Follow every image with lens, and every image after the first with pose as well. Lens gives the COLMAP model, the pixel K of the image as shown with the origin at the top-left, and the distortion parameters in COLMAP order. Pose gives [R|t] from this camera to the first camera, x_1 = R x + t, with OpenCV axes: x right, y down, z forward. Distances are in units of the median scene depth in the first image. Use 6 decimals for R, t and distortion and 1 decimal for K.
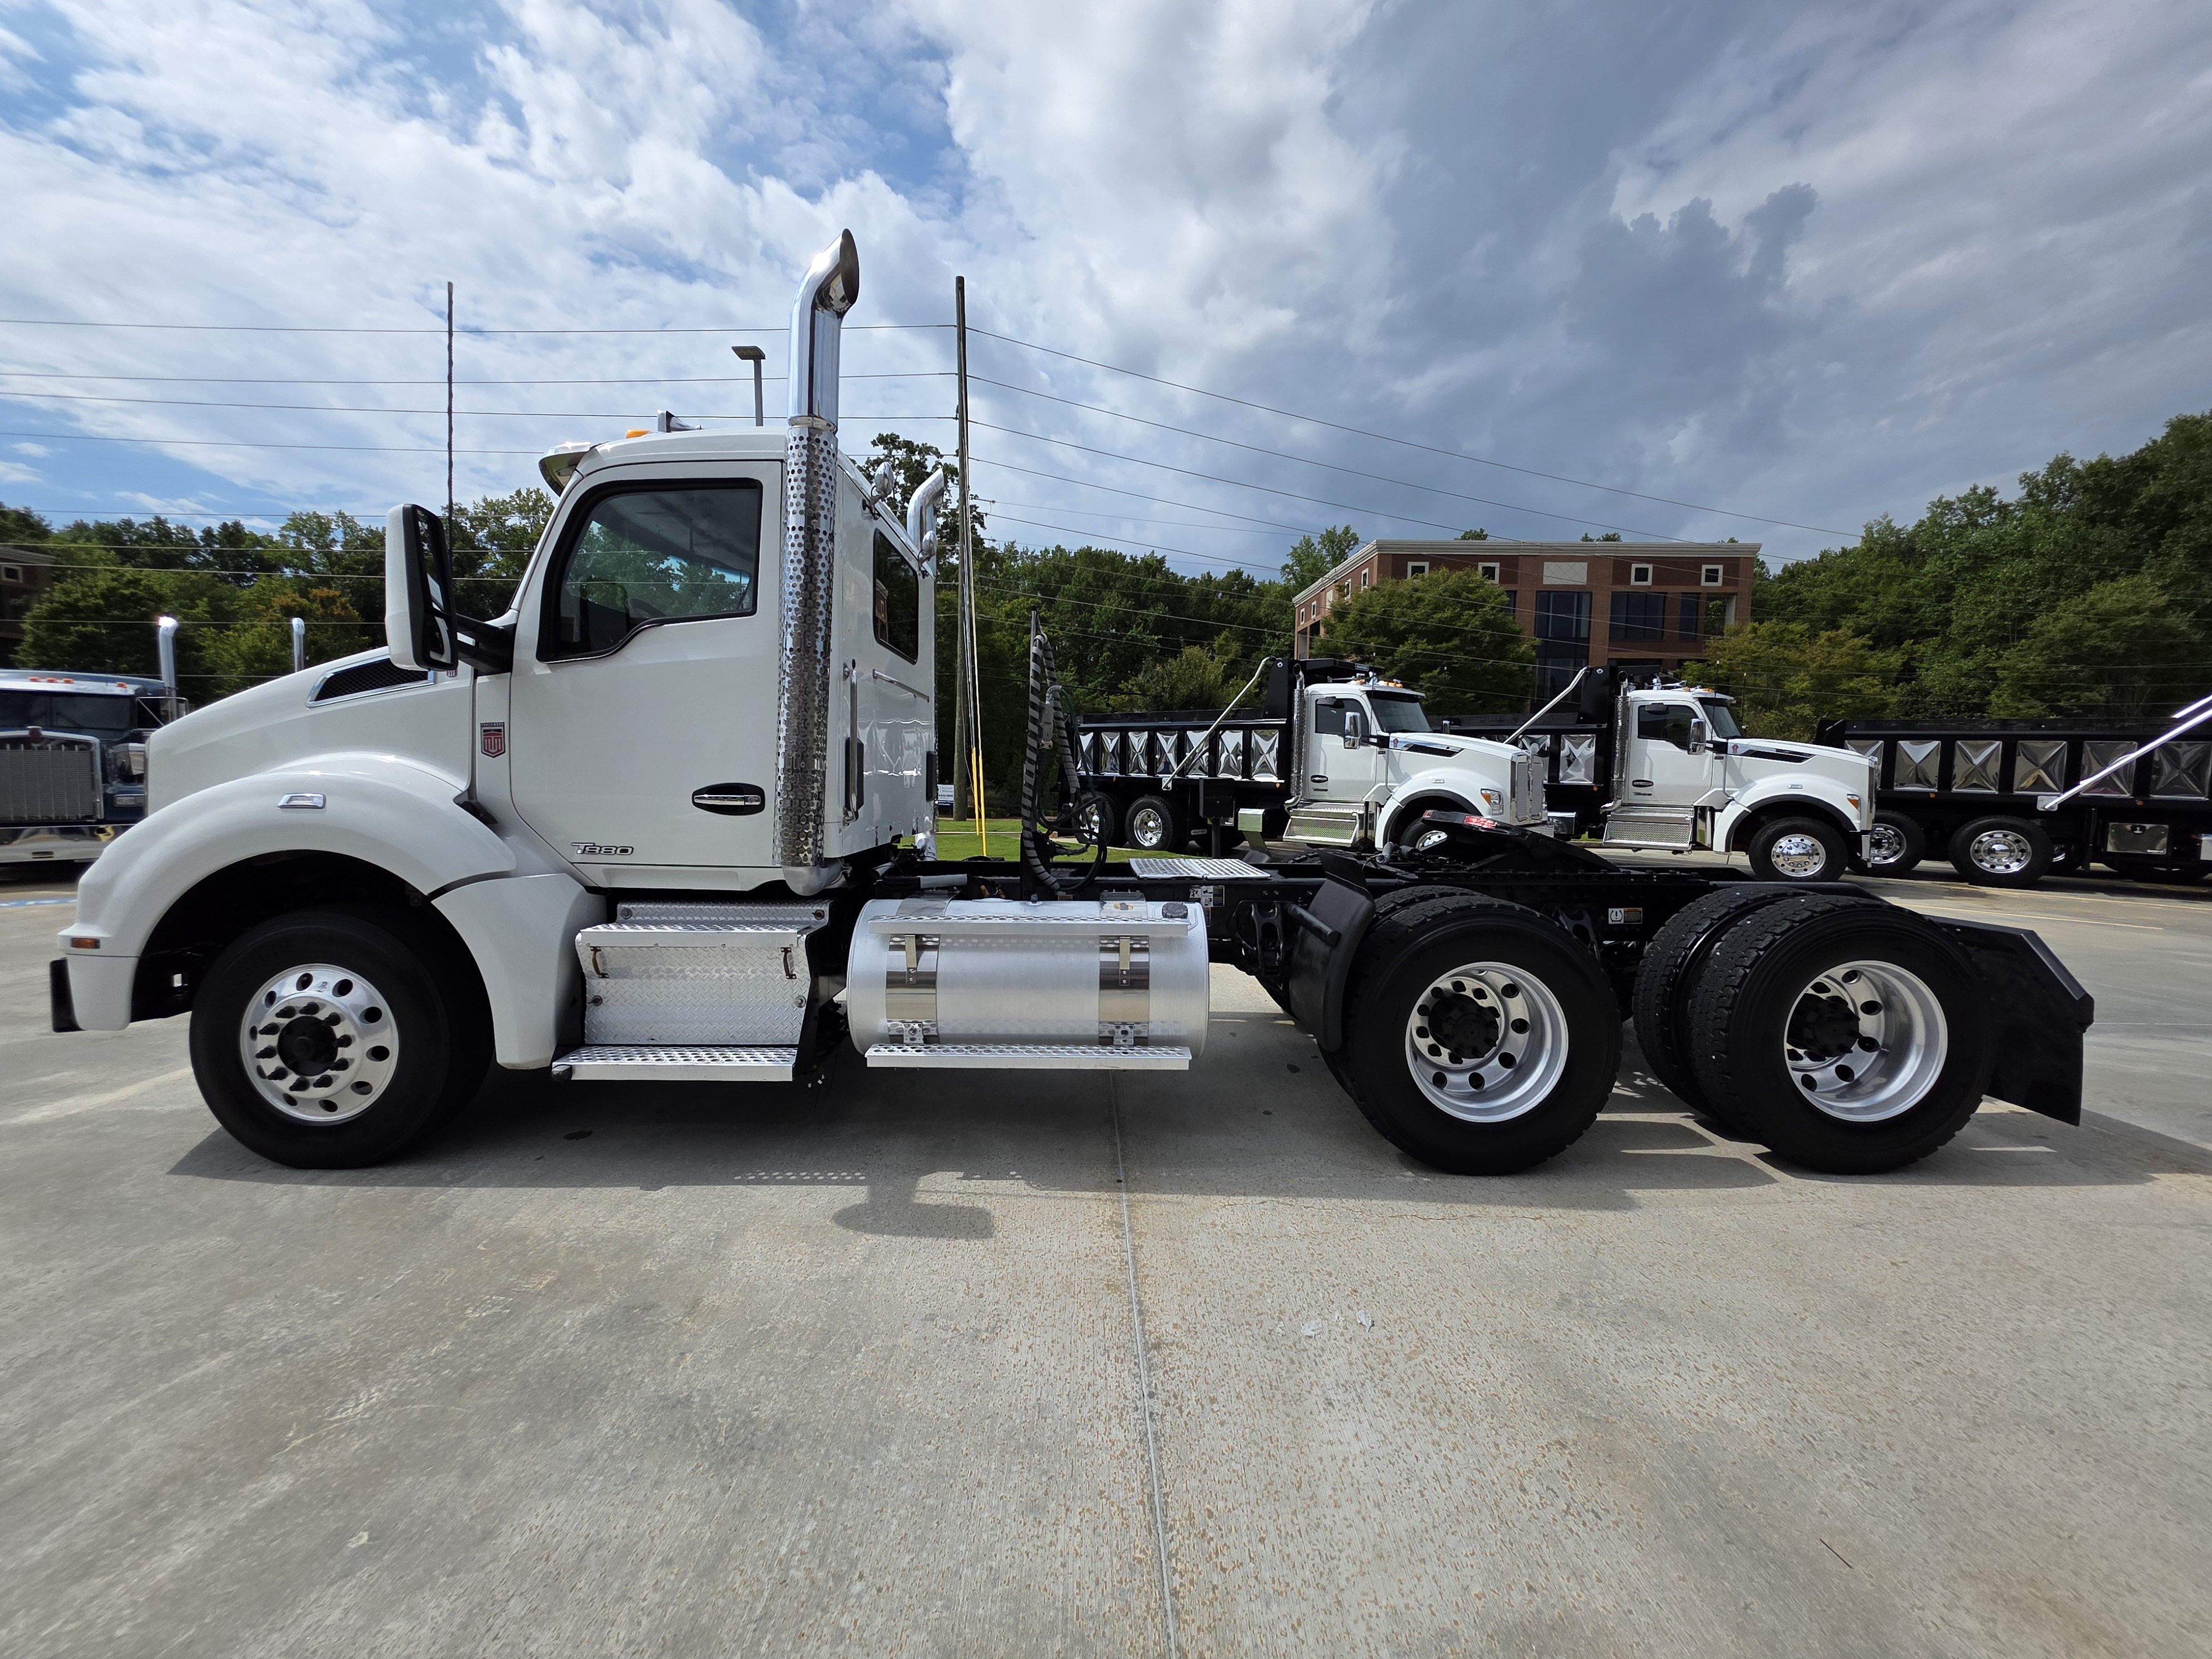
lens RADIAL K [[883.8, 0, 1095.7], [0, 883.8, 820.1], [0, 0, 1]] dist [-0.000065, 0.001040]
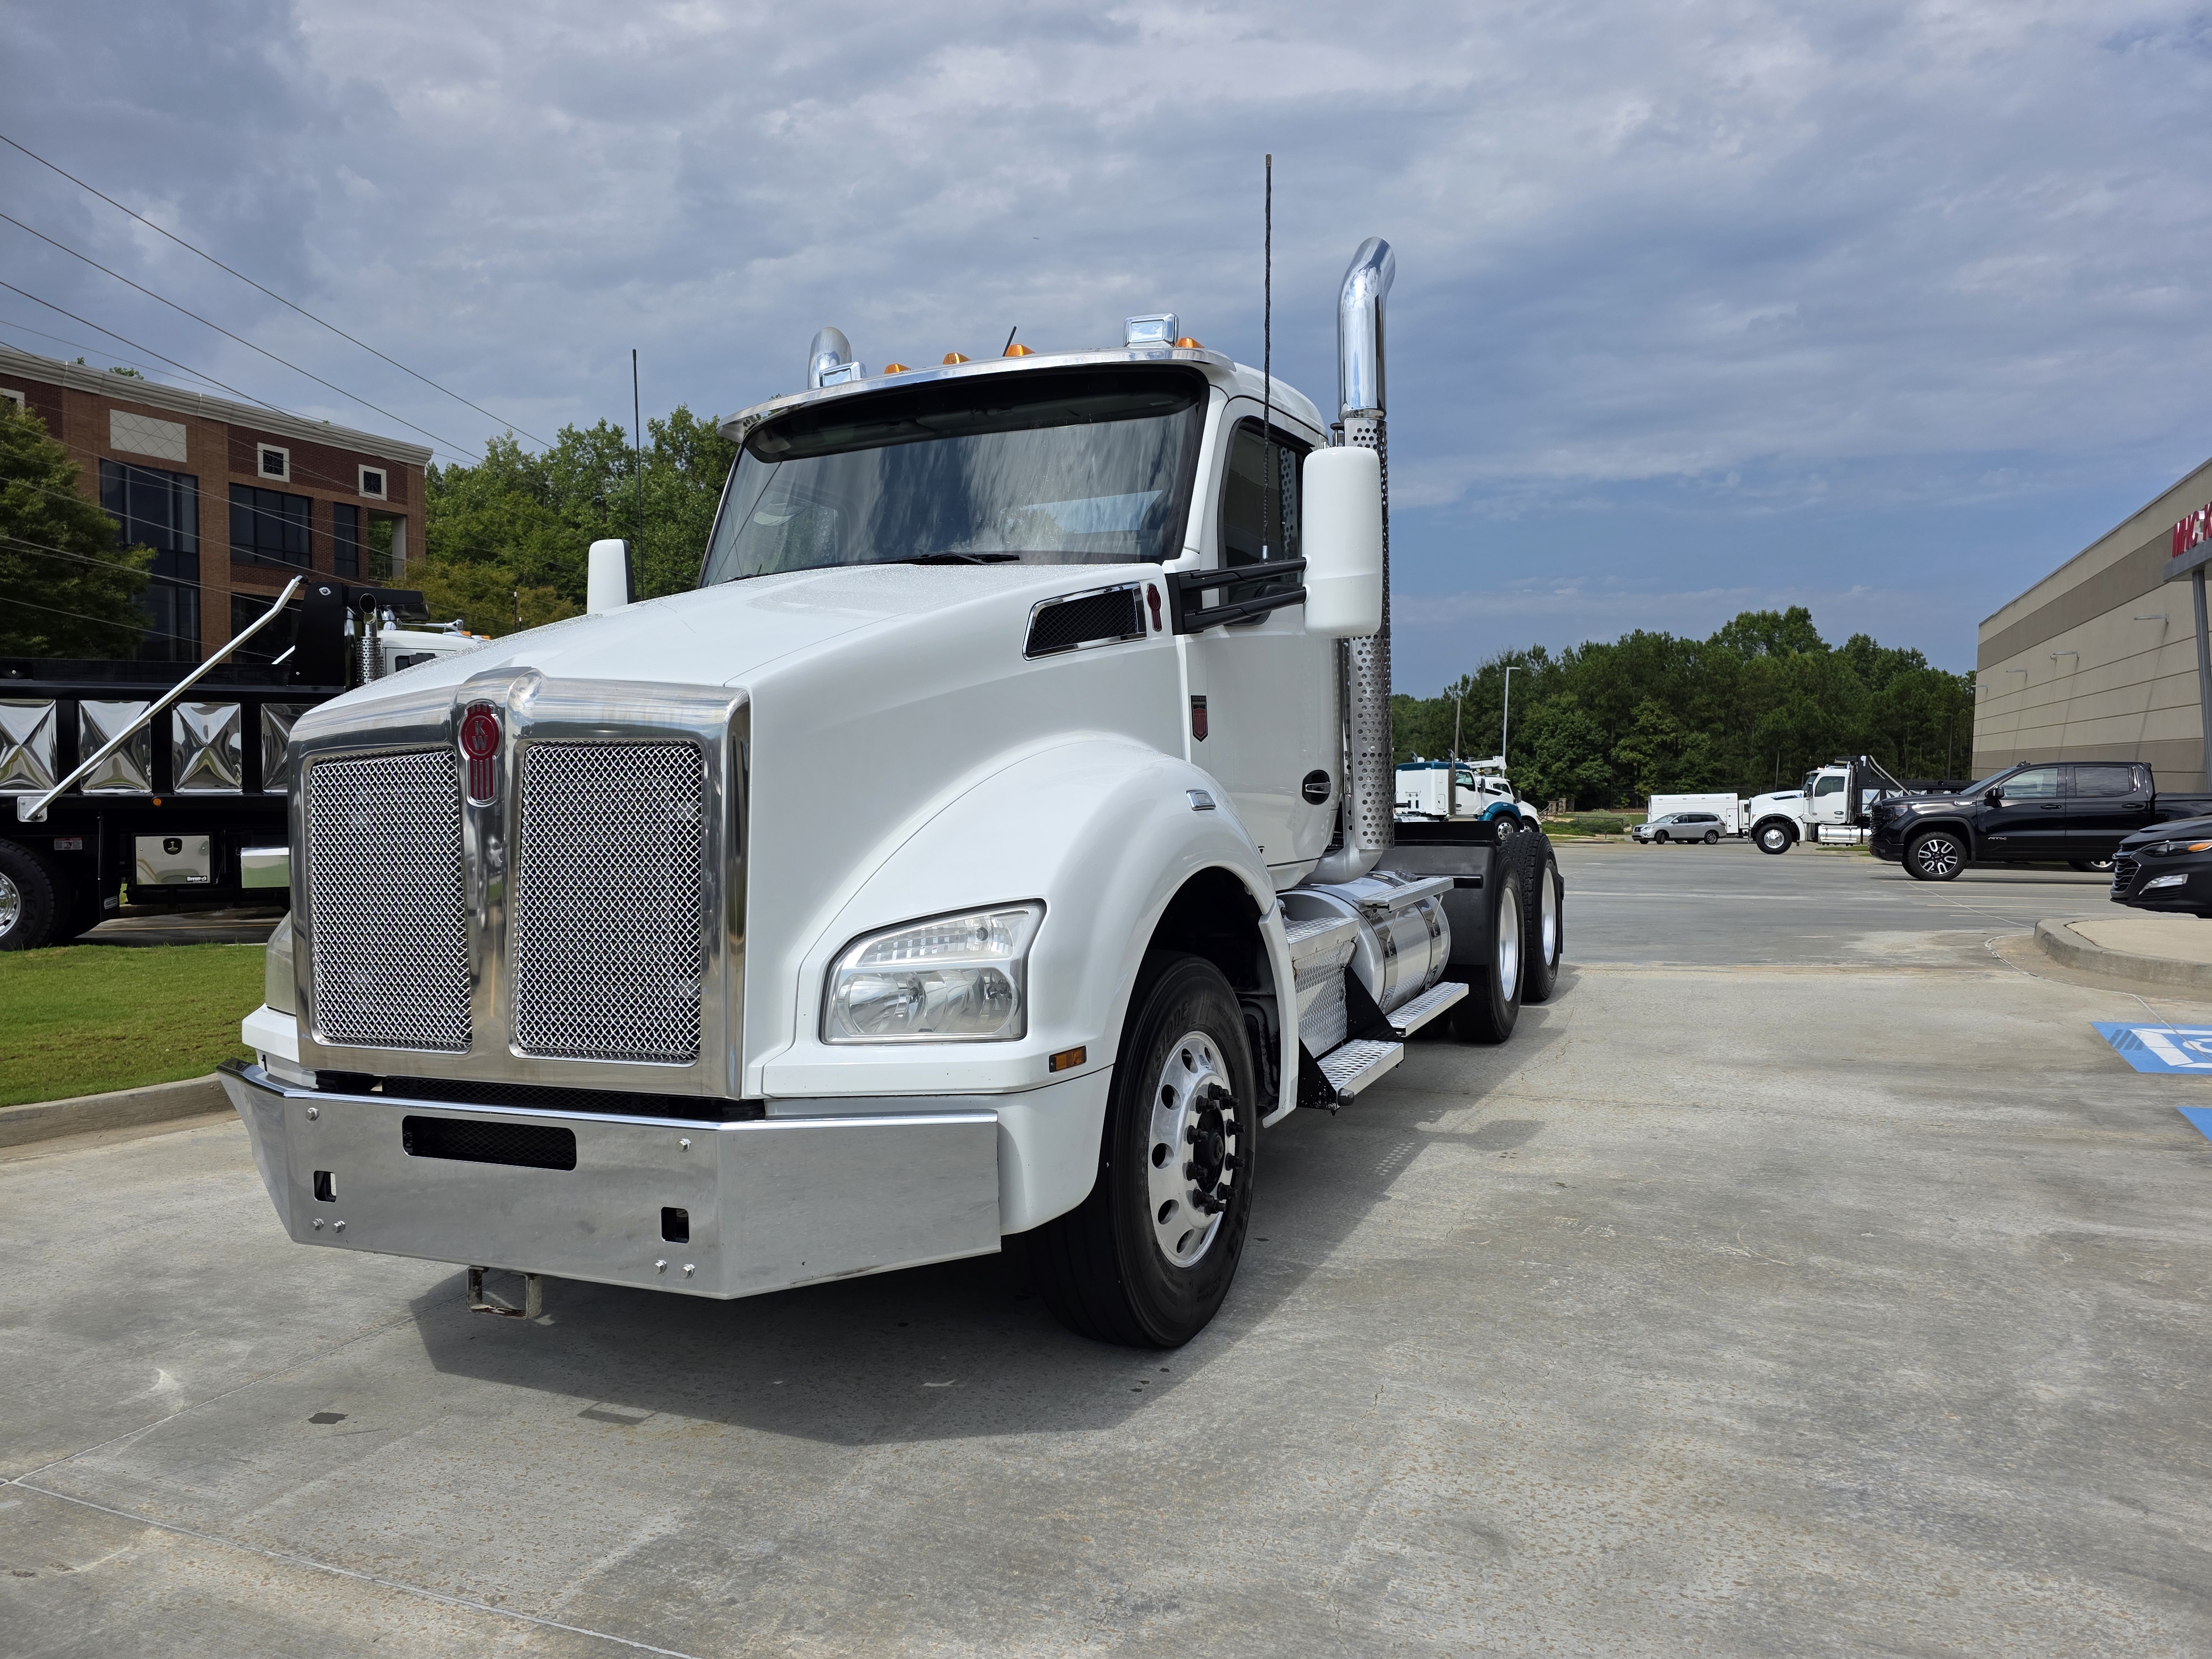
lens RADIAL K [[1523.9, 0, 1106.0], [0, 1523.9, 829.5], [0, 0, 1]] dist [0.059283, -0.050250]
pose [[0.402498, -0.046012, 0.914264, -0.546070], [0.069385, 0.997396, 0.019650, -0.006874], [-0.912787, 0.055527, 0.404643, 0.154467]]
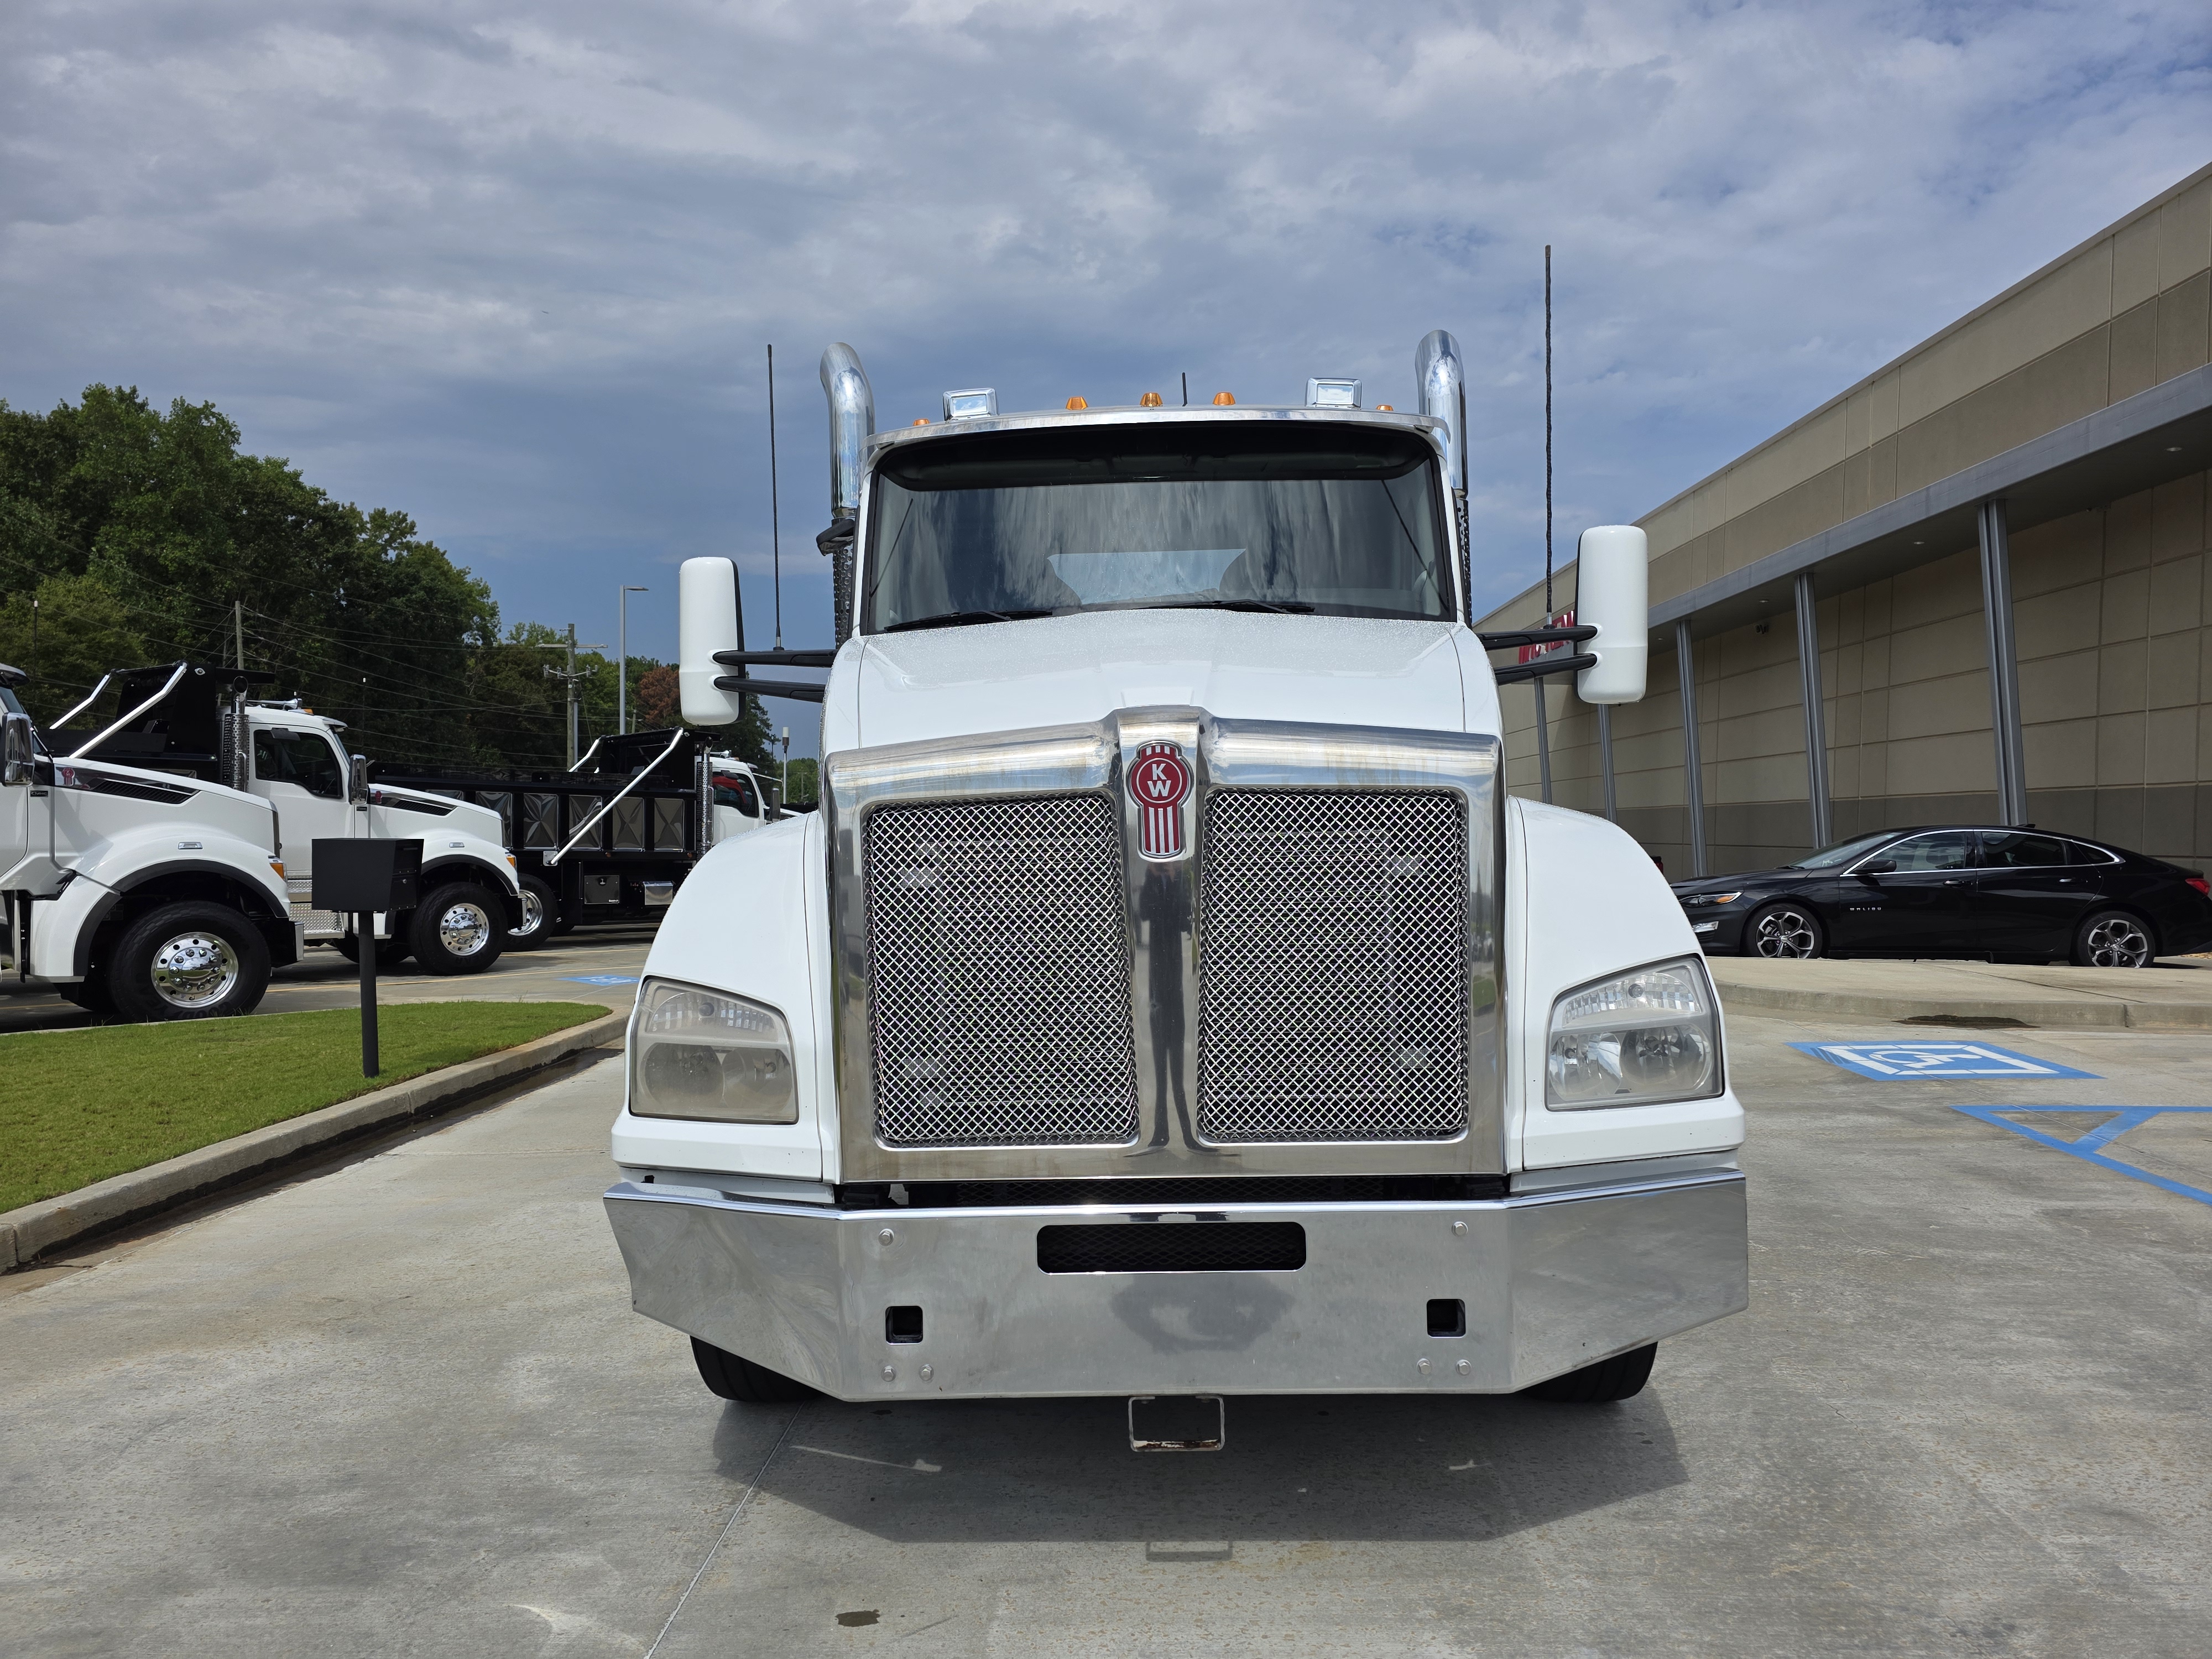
lens RADIAL K [[1523.9, 0, 1106.0], [0, 1523.9, 829.5], [0, 0, 1]] dist [0.059283, -0.050250]
pose [[0.013554, -0.006379, 0.999888, -0.579133], [0.064712, 0.997889, 0.005489, -0.020202], [-0.997812, 0.064630, 0.013939, 0.372530]]
